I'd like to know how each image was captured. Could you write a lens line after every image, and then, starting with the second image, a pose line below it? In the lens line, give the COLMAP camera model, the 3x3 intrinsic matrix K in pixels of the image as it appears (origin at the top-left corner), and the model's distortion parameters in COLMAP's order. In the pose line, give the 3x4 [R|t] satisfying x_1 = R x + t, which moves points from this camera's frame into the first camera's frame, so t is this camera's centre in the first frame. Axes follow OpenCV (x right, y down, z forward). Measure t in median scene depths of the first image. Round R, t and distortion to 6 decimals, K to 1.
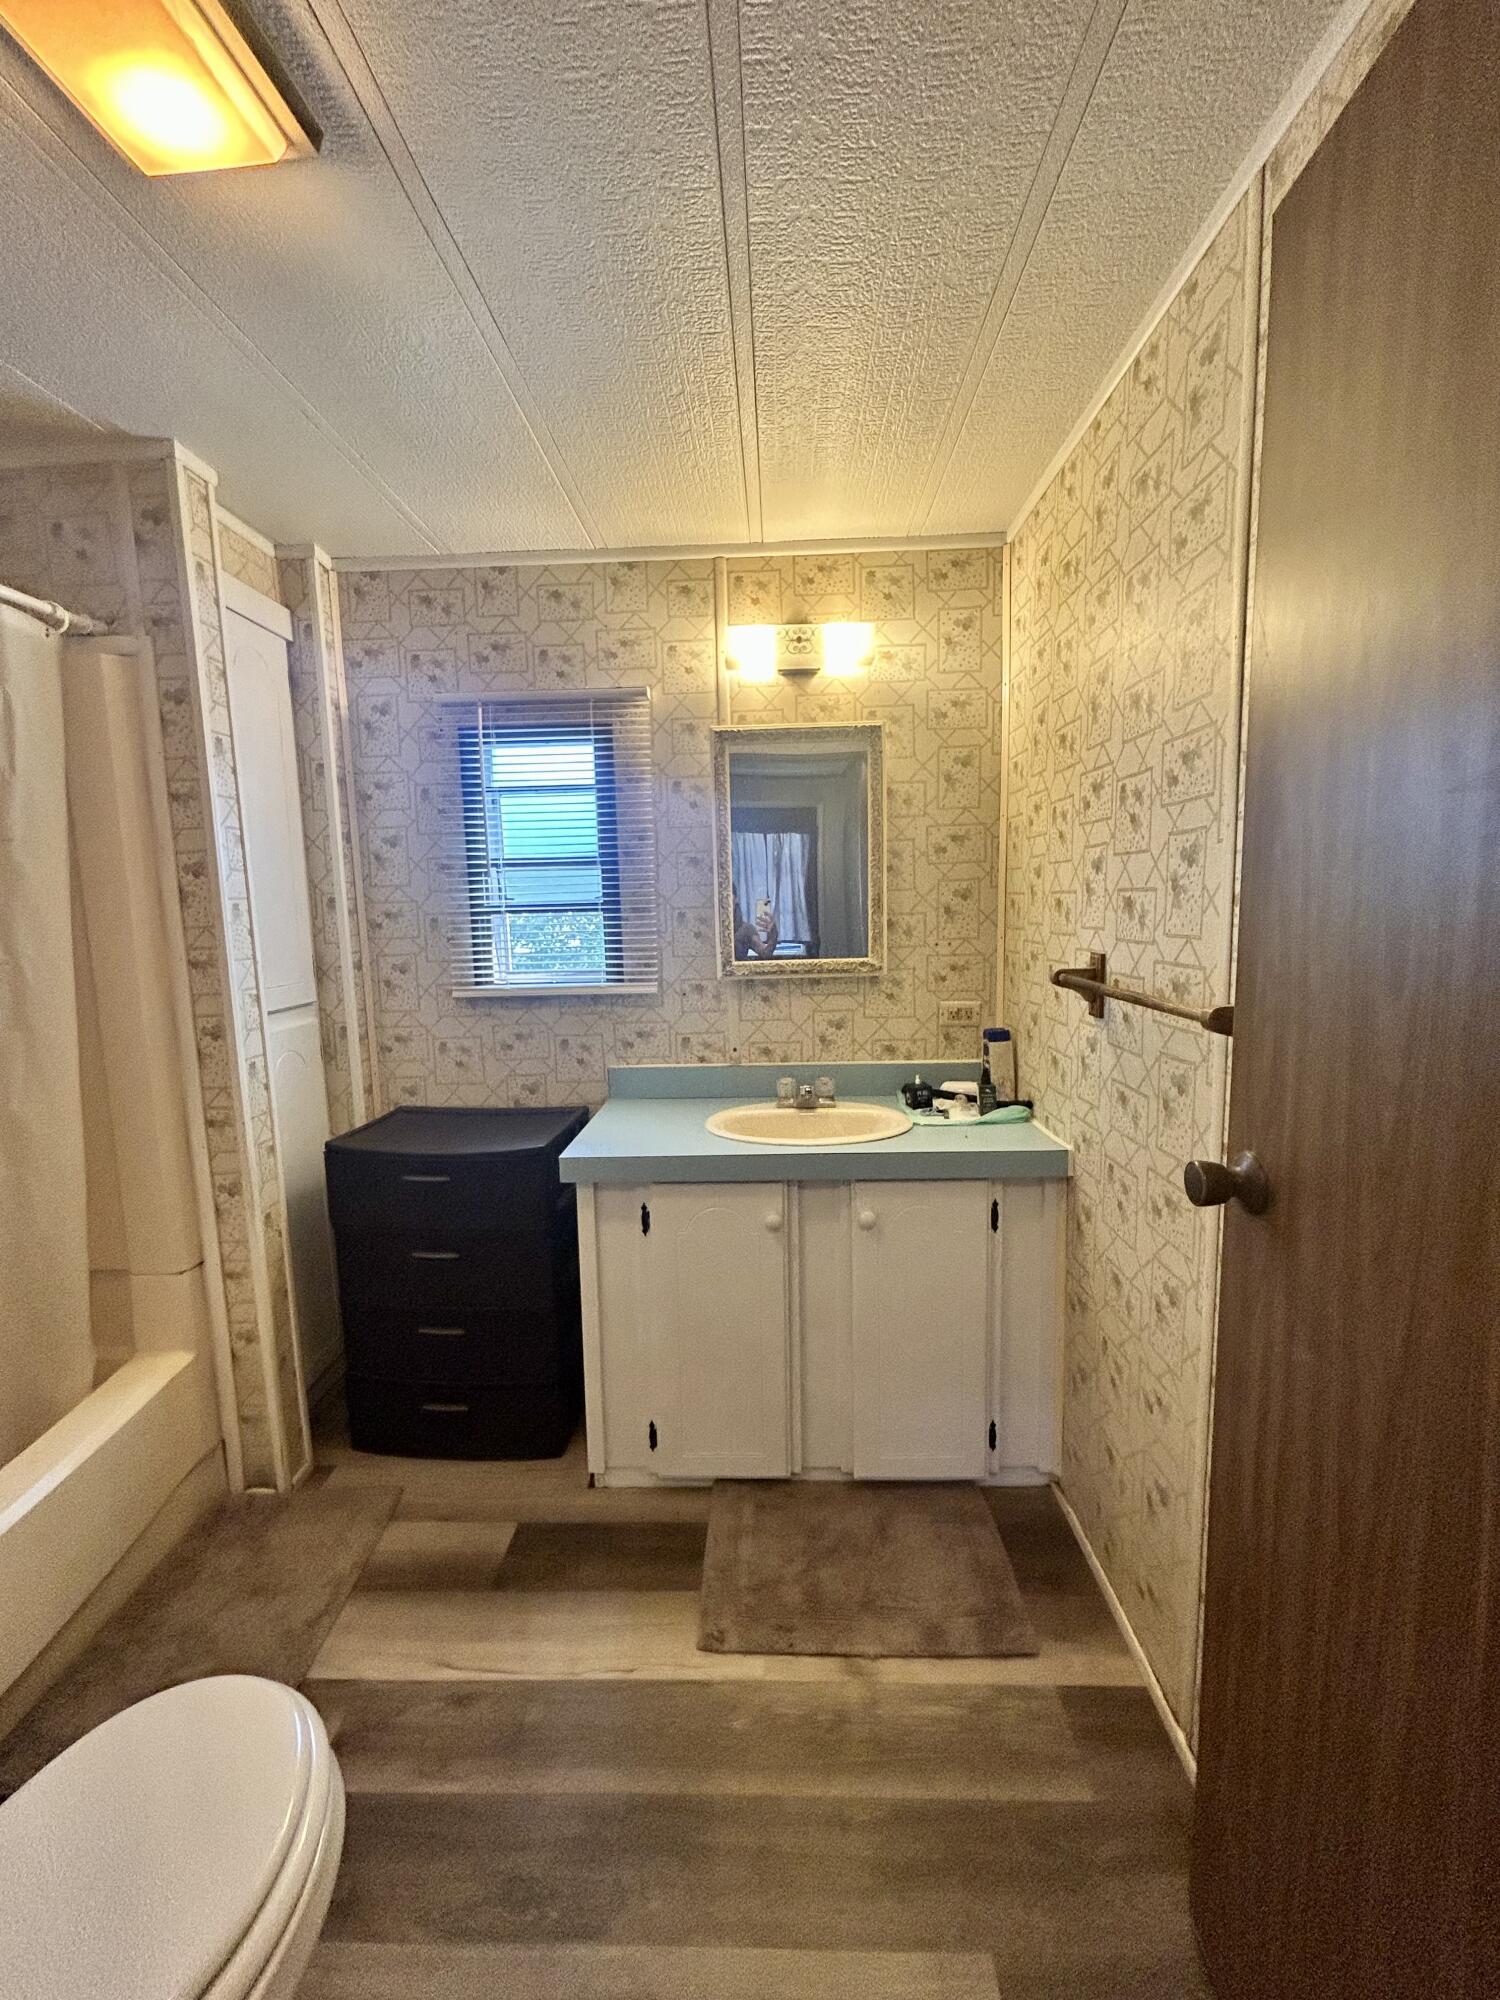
lens RADIAL K [[802.8, 0, 752.2], [0, 802.8, 1000.6], [0, 0, 1]] dist [-0.002793, 0.000993]
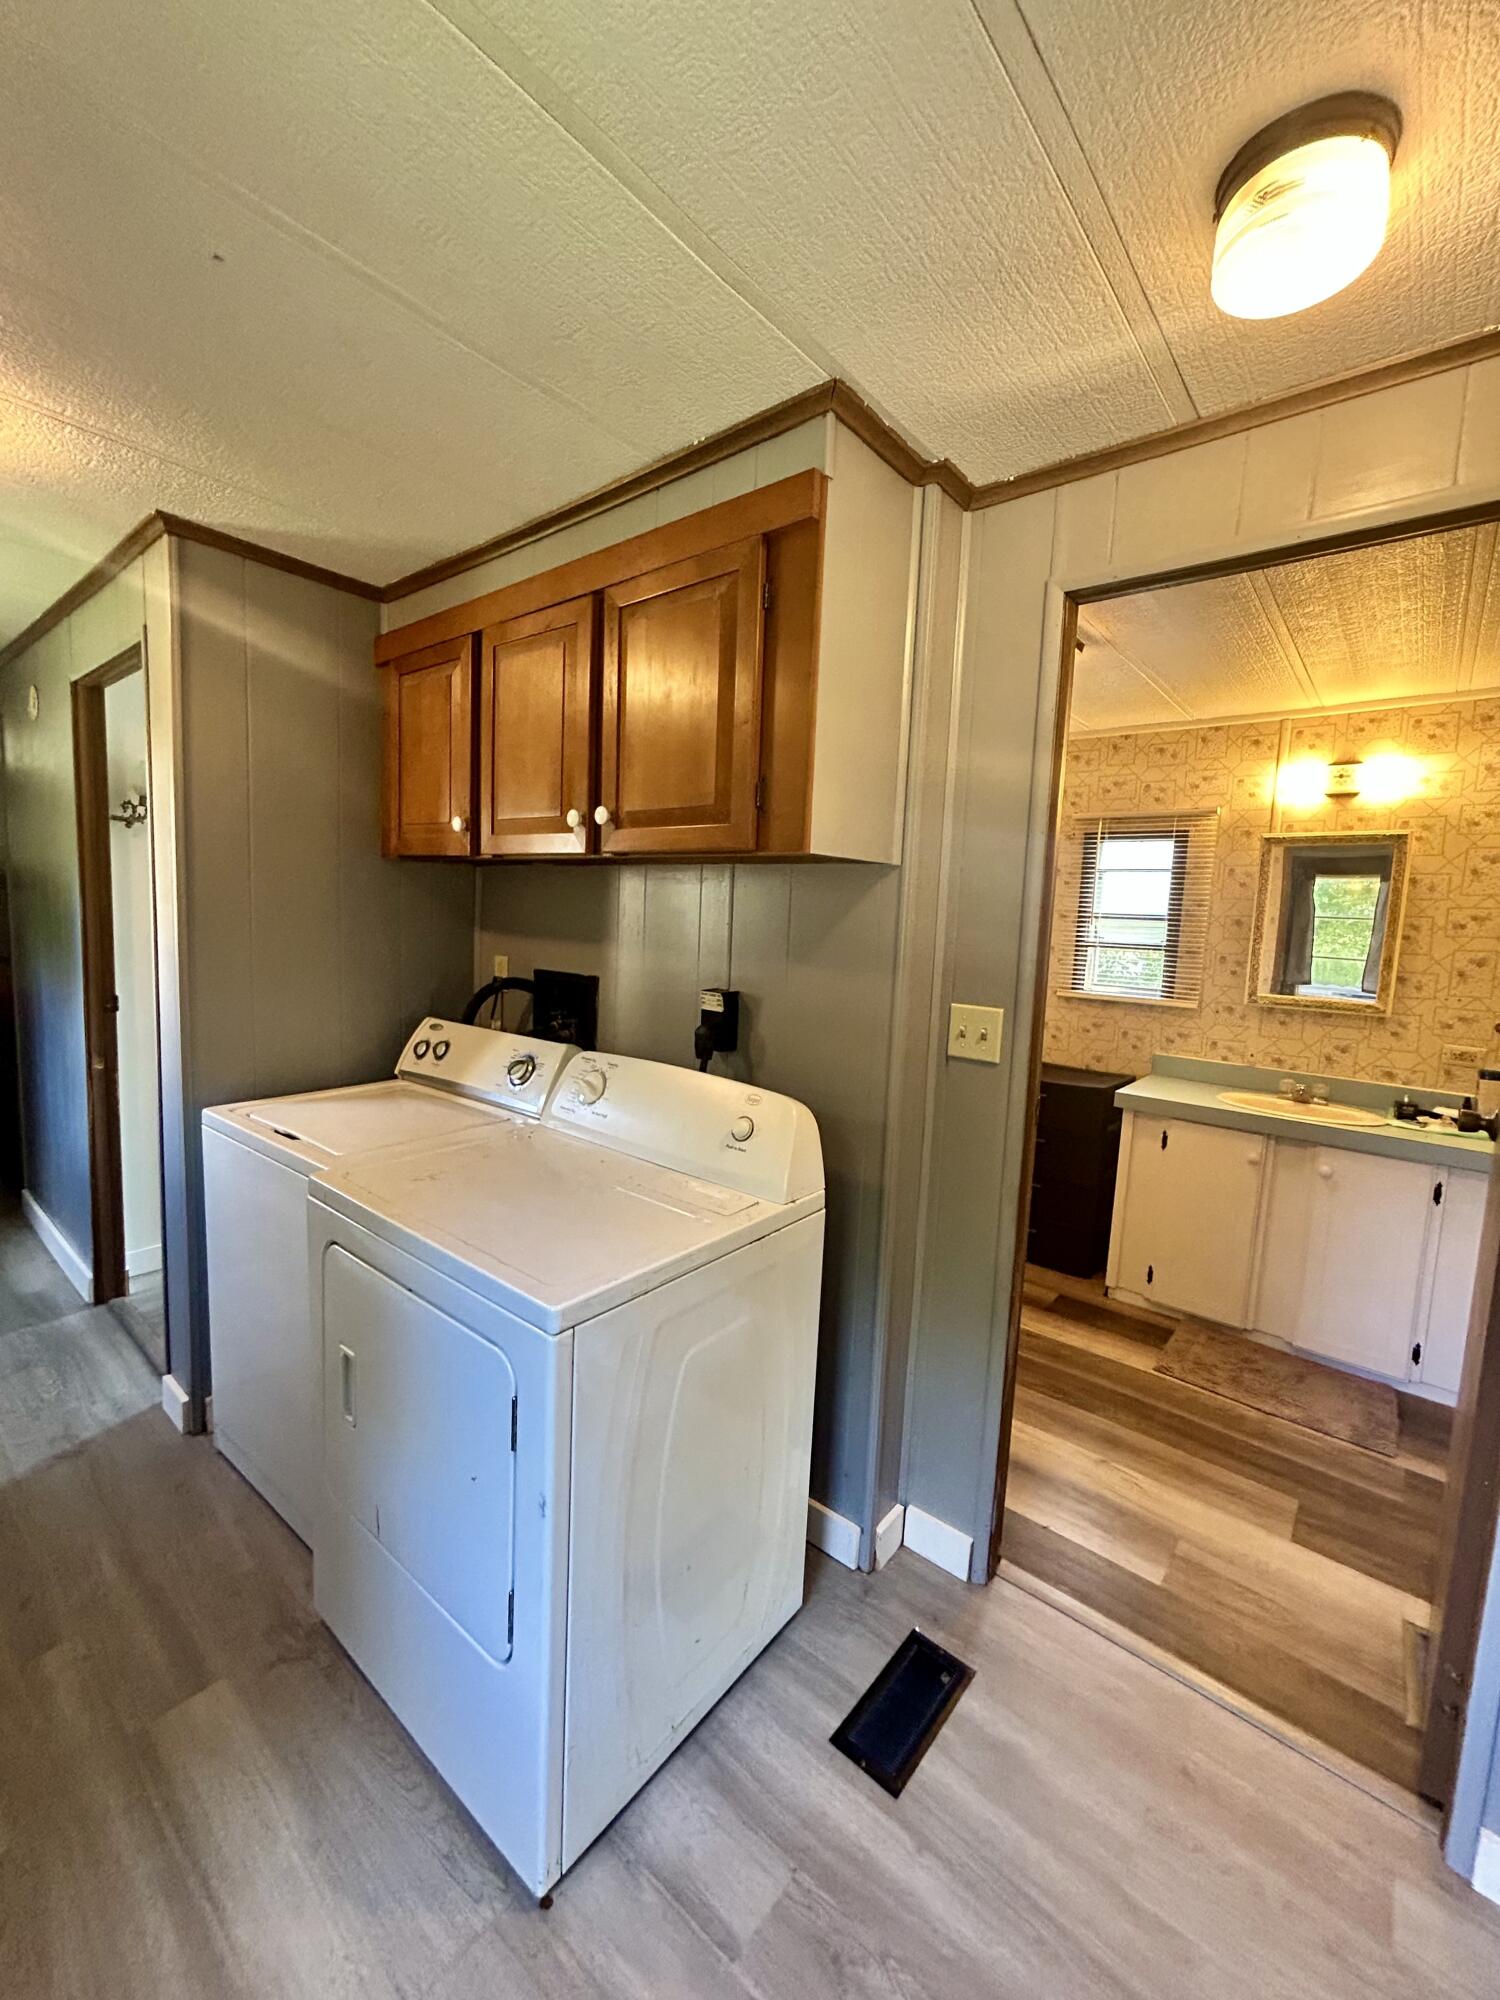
lens RADIAL K [[802.8, 0, 757.5], [0, 802.8, 997.5], [0, 0, 1]] dist [-0.002793, 0.000993]
pose [[0.788436, 0.121734, -0.602950, 0.139304], [-0.134702, 0.990599, 0.023859, 0.045749], [0.600186, 0.062407, 0.797422, -0.702775]]
